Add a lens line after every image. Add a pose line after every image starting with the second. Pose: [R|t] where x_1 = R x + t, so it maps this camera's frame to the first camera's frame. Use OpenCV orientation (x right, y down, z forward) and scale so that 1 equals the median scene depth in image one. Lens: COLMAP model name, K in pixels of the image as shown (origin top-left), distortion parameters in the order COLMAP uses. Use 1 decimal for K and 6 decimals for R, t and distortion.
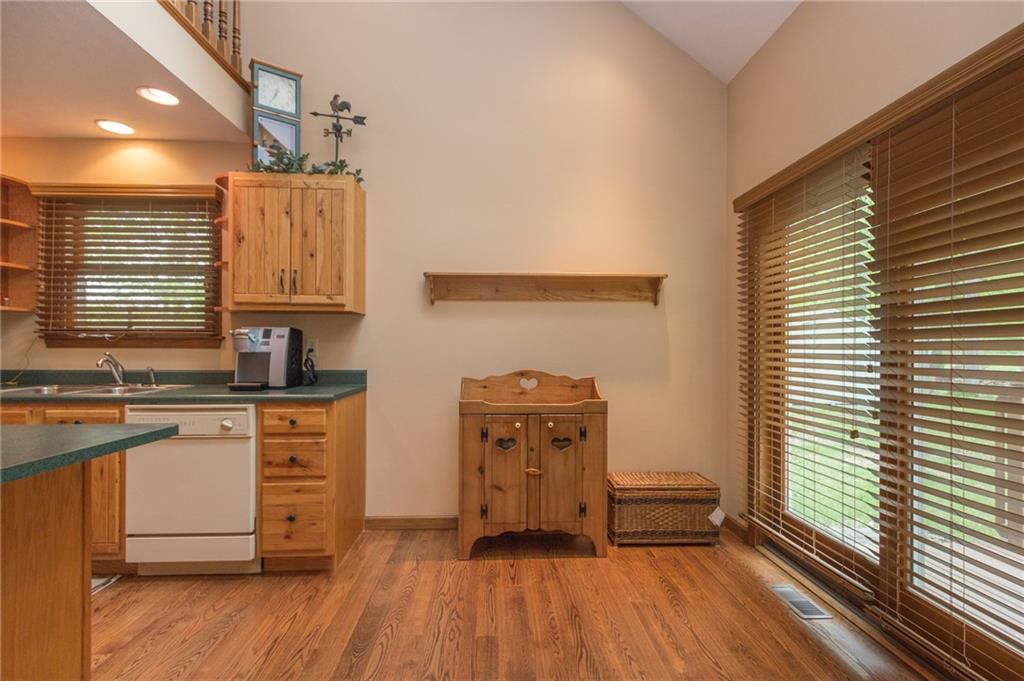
lens RADIAL K [[471.8, 0, 506.8], [0, 471.8, 346.2], [0, 0, 1]] dist [0.010328, -0.004883]
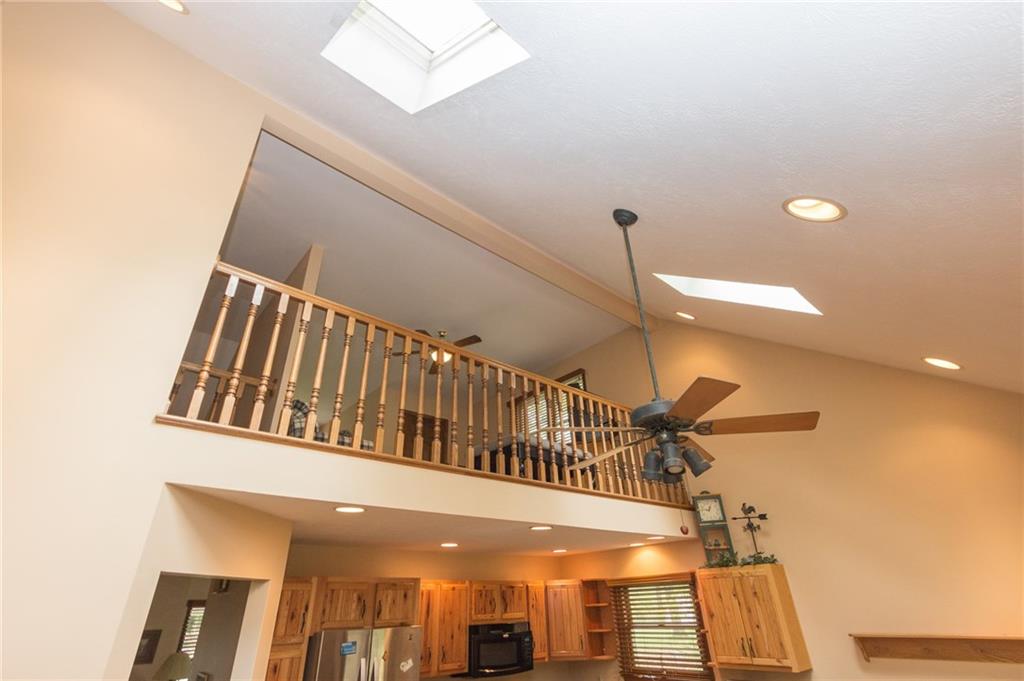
lens RADIAL K [[471.8, 0, 511.6], [0, 471.8, 343.8], [0, 0, 1]] dist [0.010328, -0.004883]
pose [[0.625277, -0.401285, -0.669327, 0.458830], [0.037878, 0.872263, -0.487568, -0.269681], [0.779483, 0.279512, 0.560606, -0.690729]]
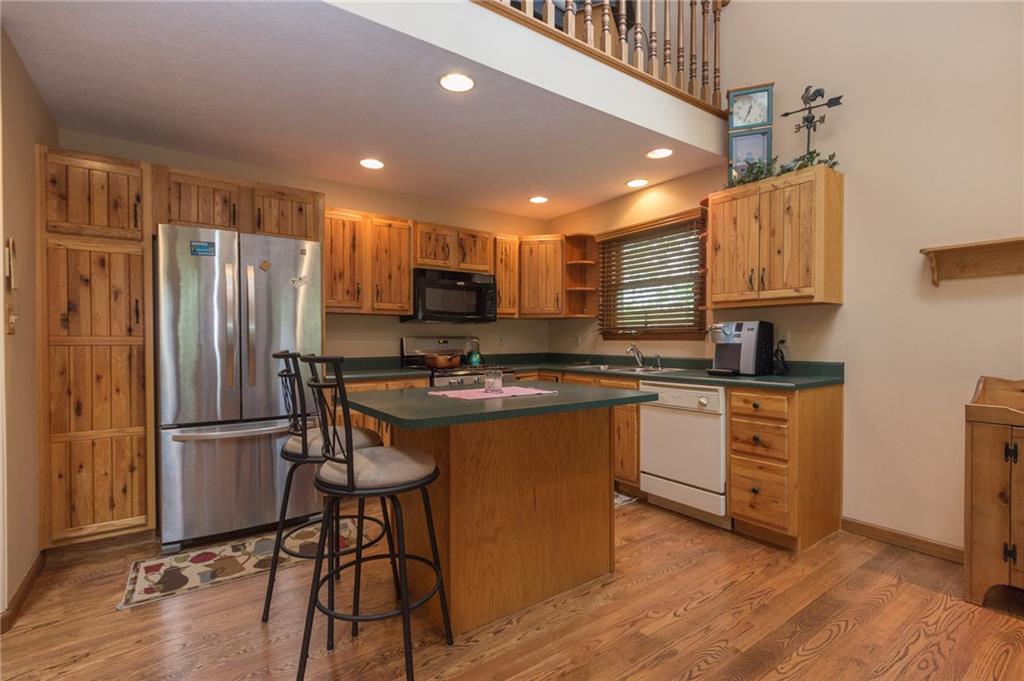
lens RADIAL K [[471.8, 0, 511.0], [0, 471.8, 346.8], [0, 0, 1]] dist [0.010328, -0.004883]
pose [[0.548807, 0.007612, -0.835915, 0.145881], [0.007229, 0.999878, 0.013851, 0.001052], [0.835918, -0.013644, 0.548685, -0.088155]]
